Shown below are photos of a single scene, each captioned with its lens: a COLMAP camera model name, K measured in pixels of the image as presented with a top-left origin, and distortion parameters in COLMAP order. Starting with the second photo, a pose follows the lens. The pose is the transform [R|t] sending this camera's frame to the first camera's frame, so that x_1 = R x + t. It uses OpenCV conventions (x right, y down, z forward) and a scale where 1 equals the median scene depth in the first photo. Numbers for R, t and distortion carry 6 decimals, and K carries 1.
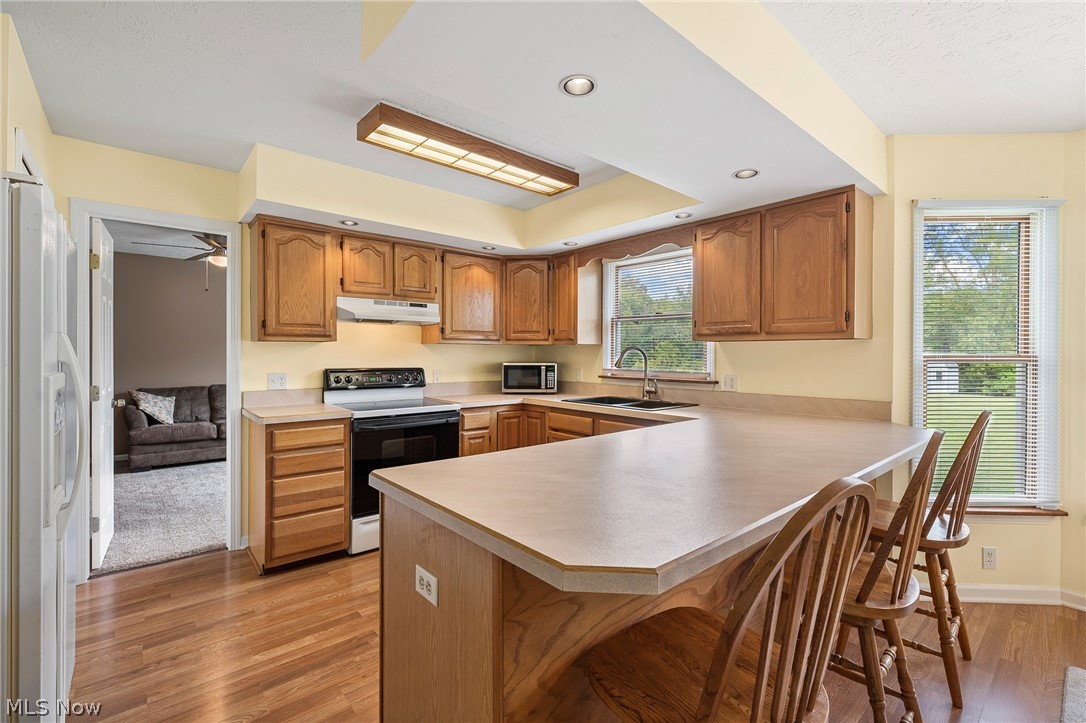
lens RADIAL K [[477.4, 0, 541.7], [0, 477.4, 358.1], [0, 0, 1]] dist [0.003274, 0.000281]
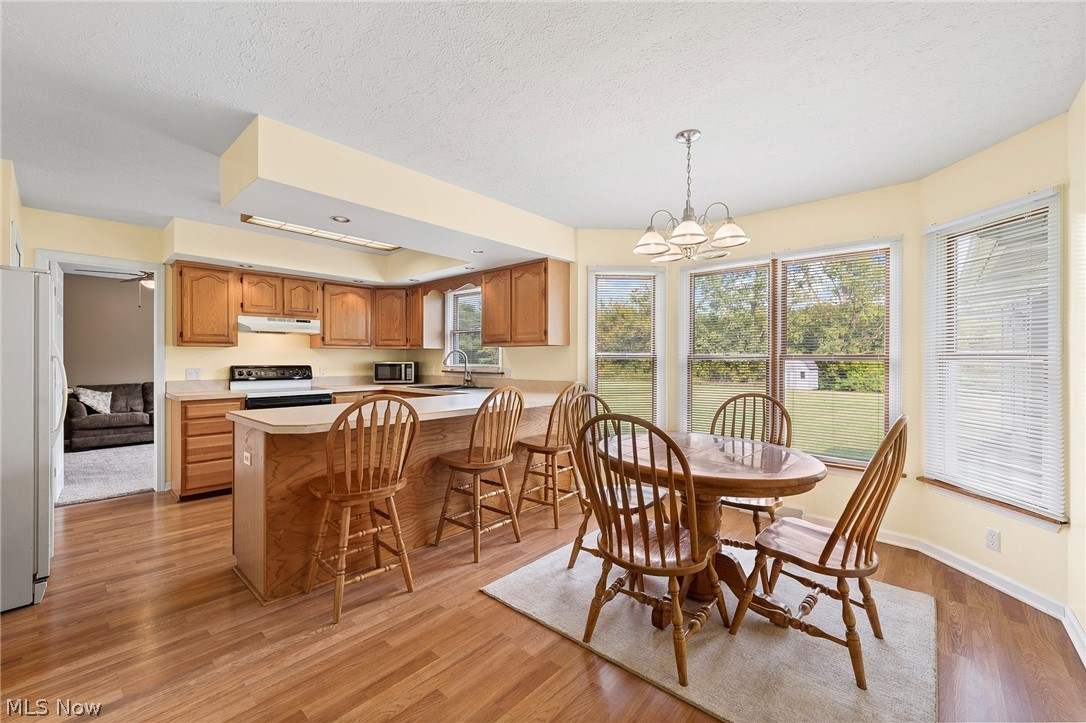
lens RADIAL K [[436.1, 0, 543.0], [0, 436.1, 361.5], [0, 0, 1]] dist [-0.000473, -0.000018]
pose [[0.991483, -0.002924, 0.130202, 0.288411], [0.003227, 0.999993, -0.002119, 0.014990], [-0.130195, 0.002522, 0.991485, -0.393968]]
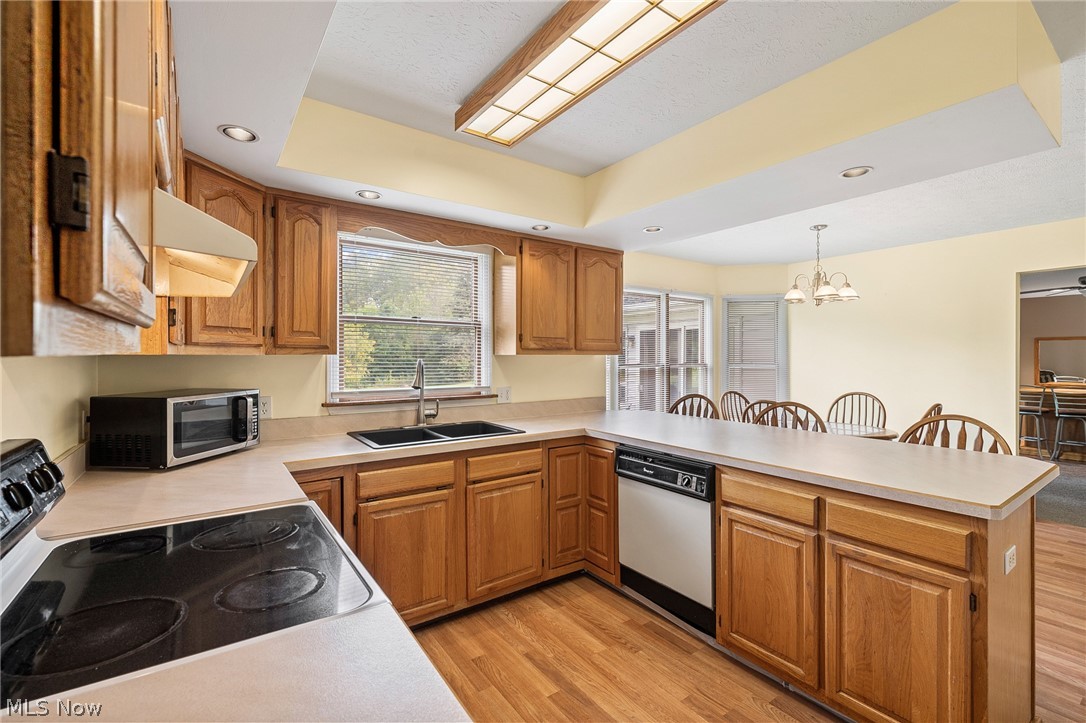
lens RADIAL K [[477.4, 0, 541.7], [0, 477.4, 358.1], [0, 0, 1]] dist [0.003274, 0.000281]
pose [[0.095182, -0.008511, 0.995424, -0.562204], [0.006401, 0.999948, 0.007938, -0.031678], [-0.995439, 0.005617, 0.095231, 0.751423]]
